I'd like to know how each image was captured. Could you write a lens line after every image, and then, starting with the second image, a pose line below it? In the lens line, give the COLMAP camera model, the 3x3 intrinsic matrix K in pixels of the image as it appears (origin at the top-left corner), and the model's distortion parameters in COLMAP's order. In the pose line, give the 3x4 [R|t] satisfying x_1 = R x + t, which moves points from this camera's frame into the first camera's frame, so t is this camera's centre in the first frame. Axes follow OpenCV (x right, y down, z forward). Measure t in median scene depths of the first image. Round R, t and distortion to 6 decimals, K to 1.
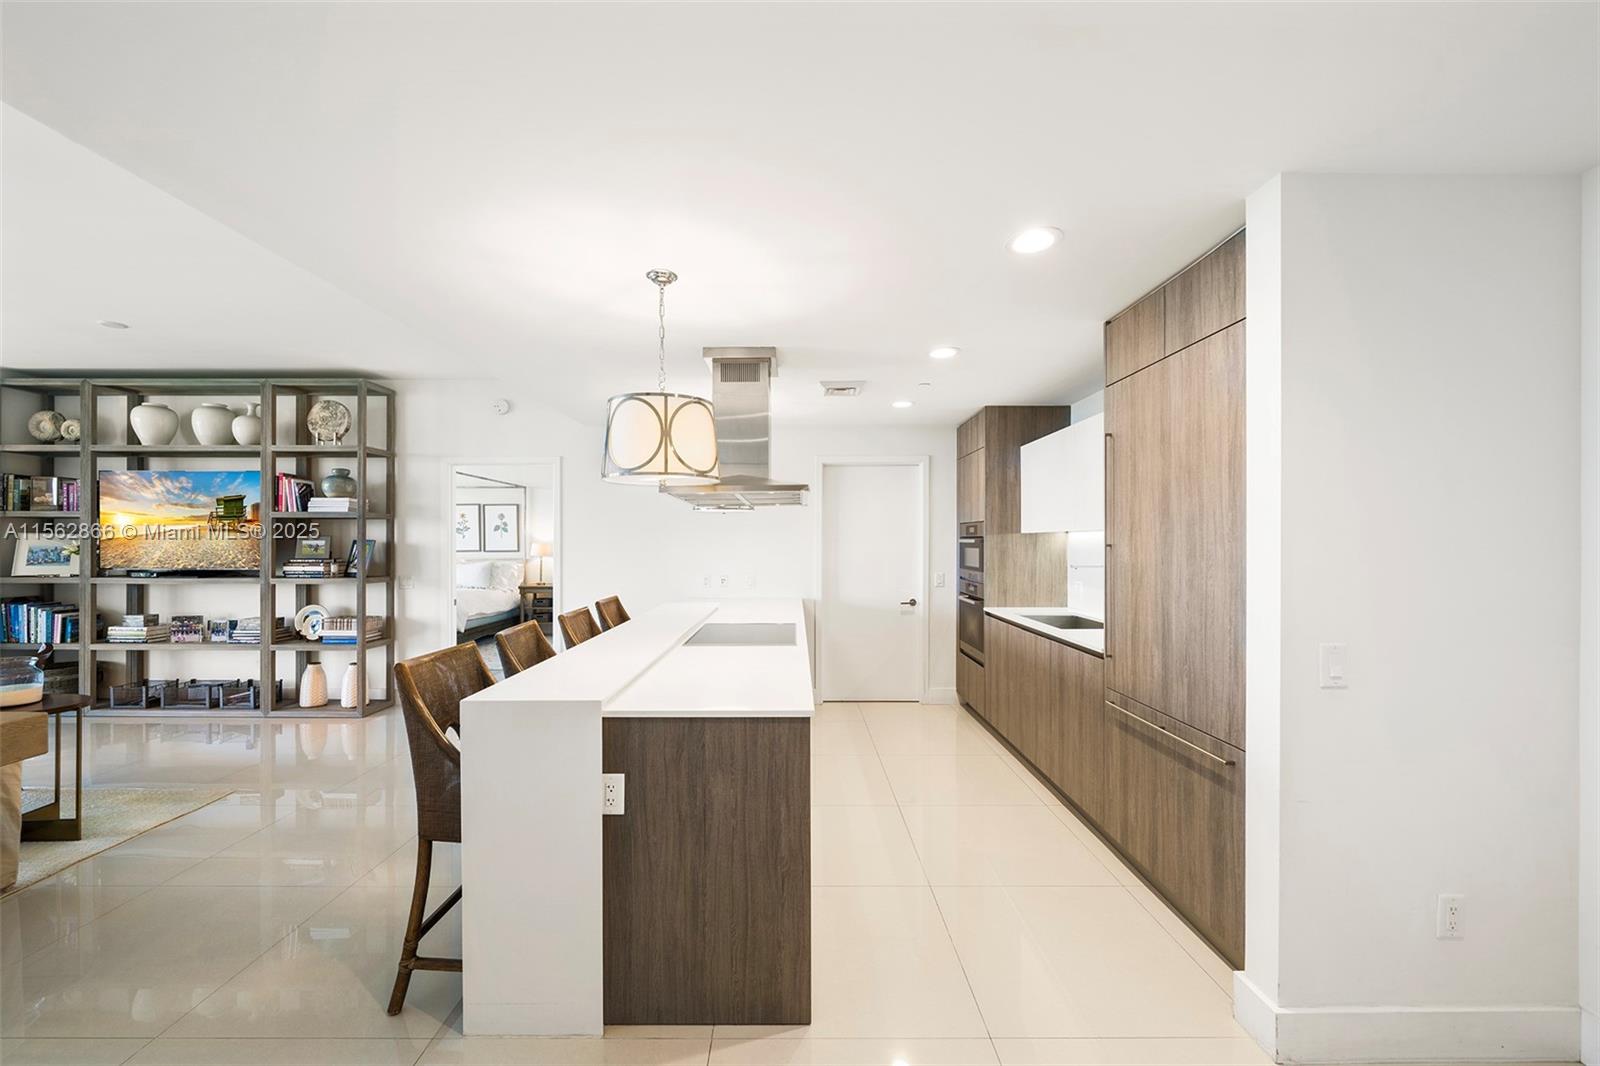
lens RADIAL K [[631.1, 0, 795.3], [0, 631.1, 536.8], [0, 0, 1]] dist [-0.003985, -0.000207]
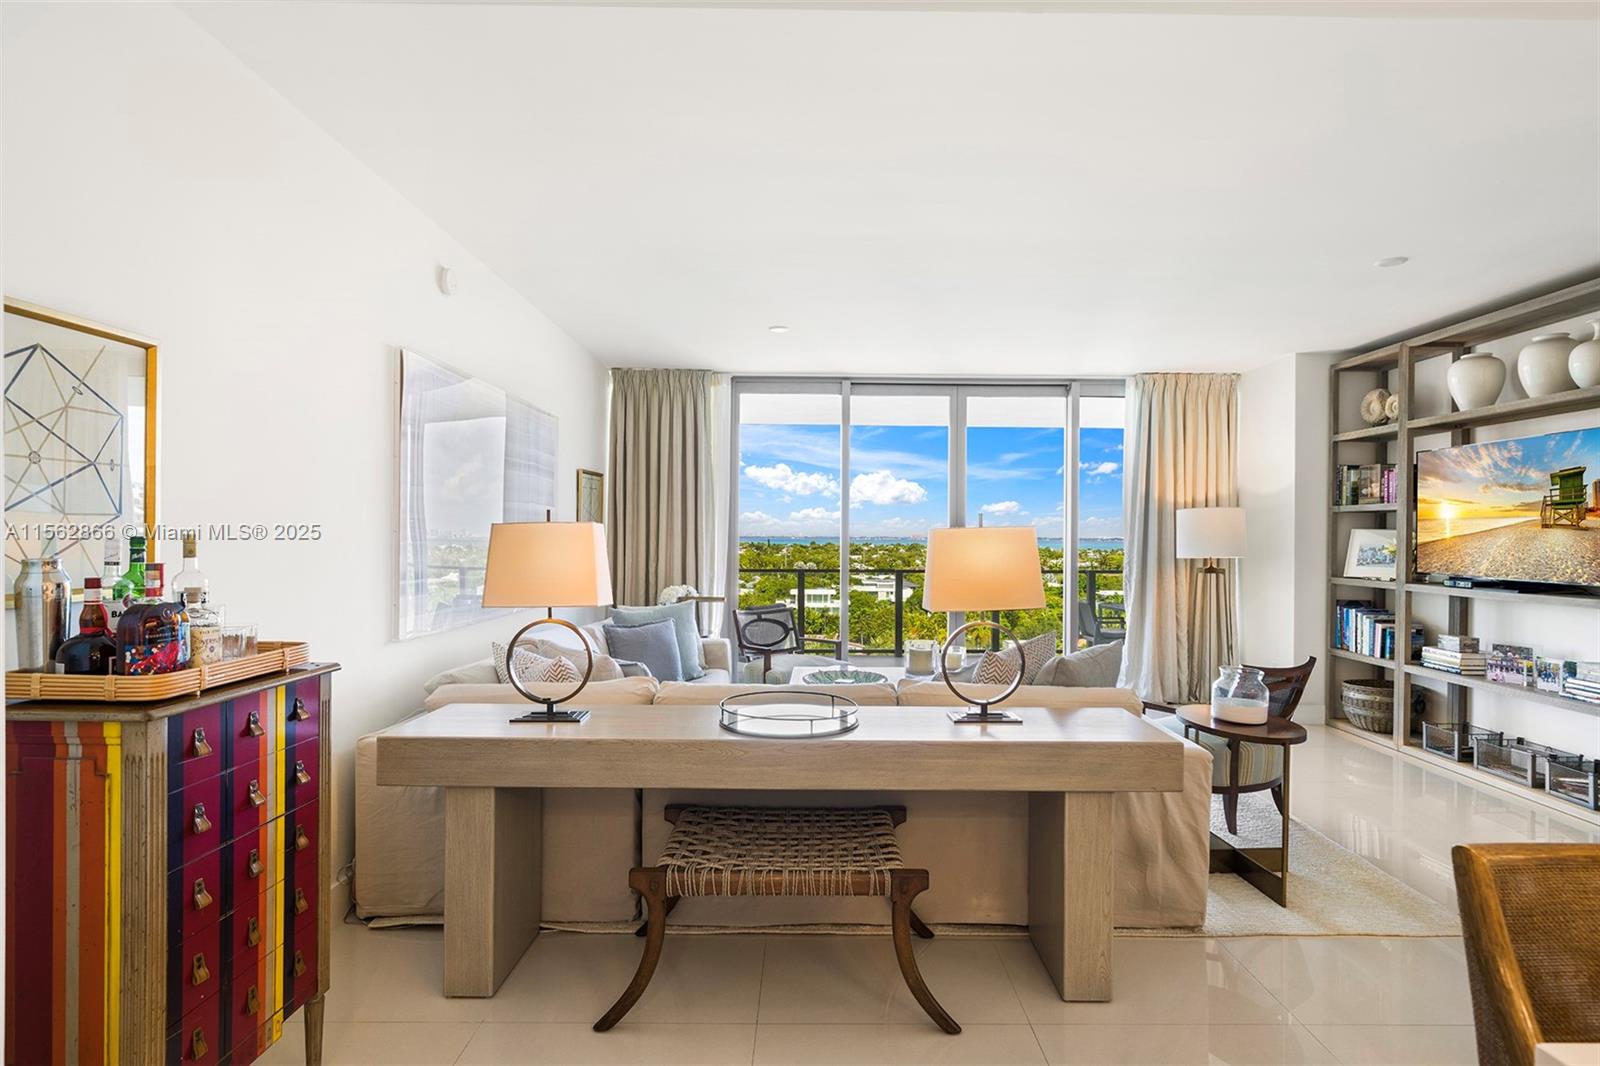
lens RADIAL K [[830.0, 0, 813.3], [0, 830.0, 540.4], [0, 0, 1]] dist [-0.005106, 0.001461]
pose [[-0.001174, 0.006105, -0.999981, -0.041914], [0.001024, 0.999981, 0.006104, 0.001521], [0.999999, -0.001016, -0.001180, 0.226933]]
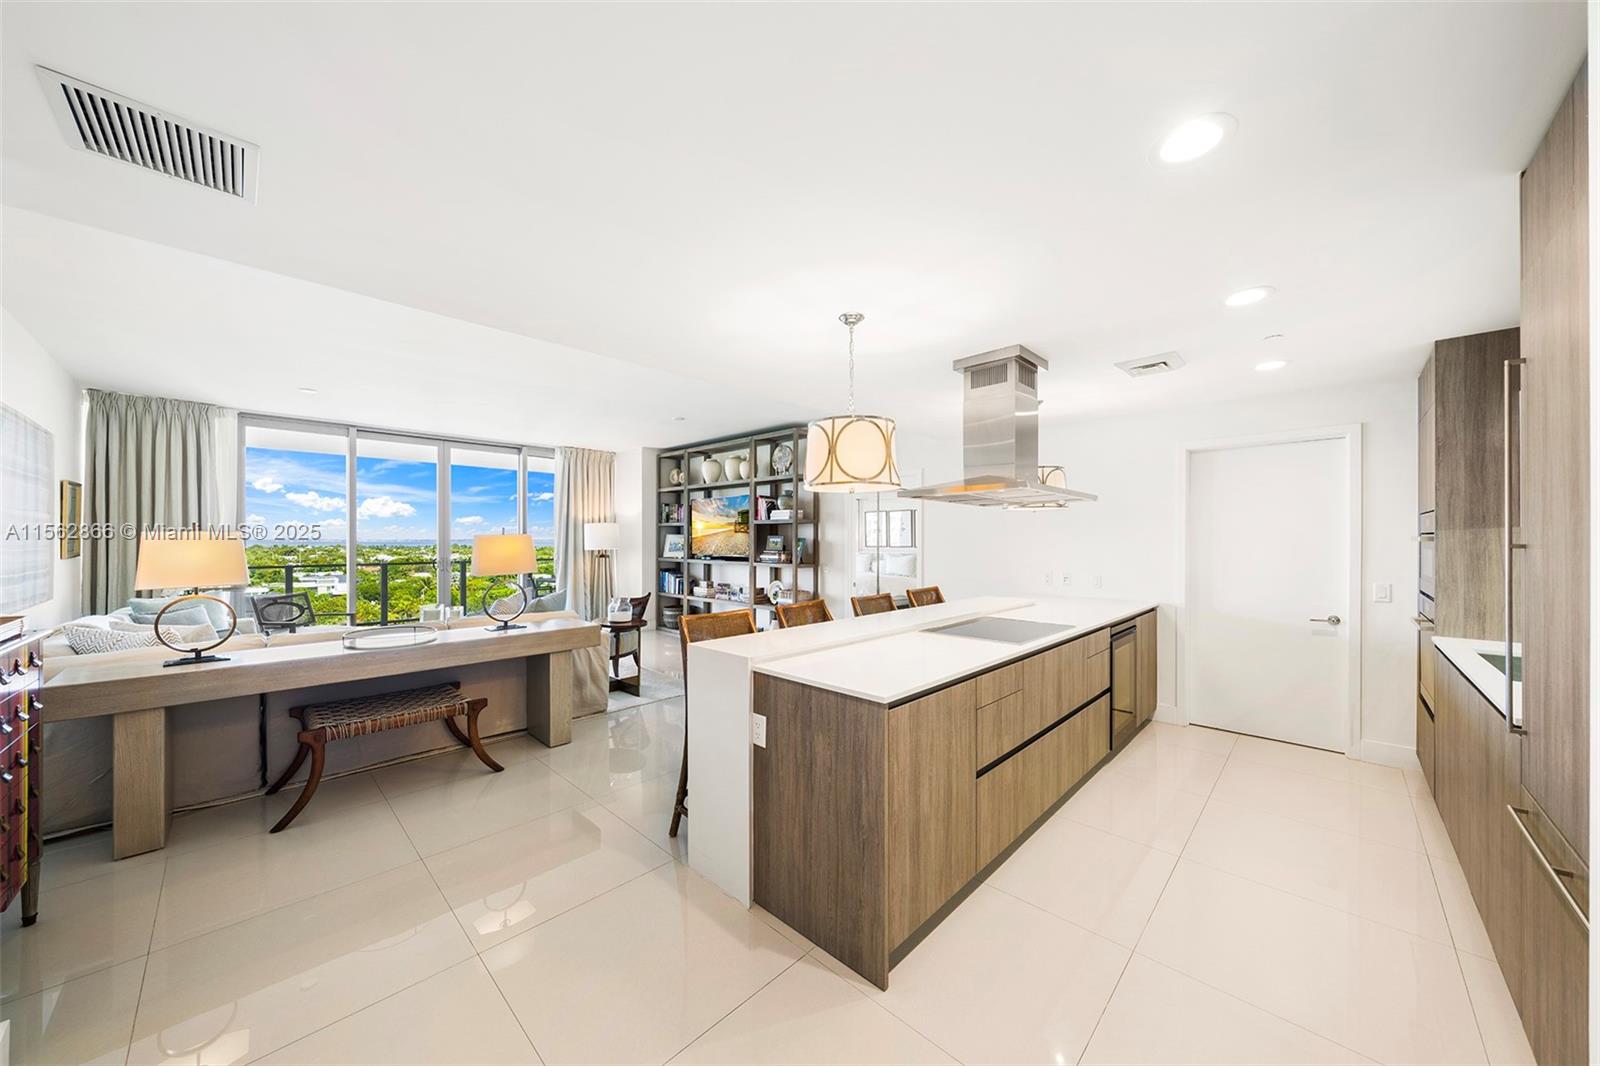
lens RADIAL K [[551.7, 0, 792.1], [0, 551.7, 534.8], [0, 0, 1]] dist [-0.002668, -0.000387]
pose [[0.711150, -0.004686, -0.703024, 0.207313], [0.004137, 0.999988, -0.002481, 0.000617], [0.703028, -0.001144, 0.711162, 0.081968]]
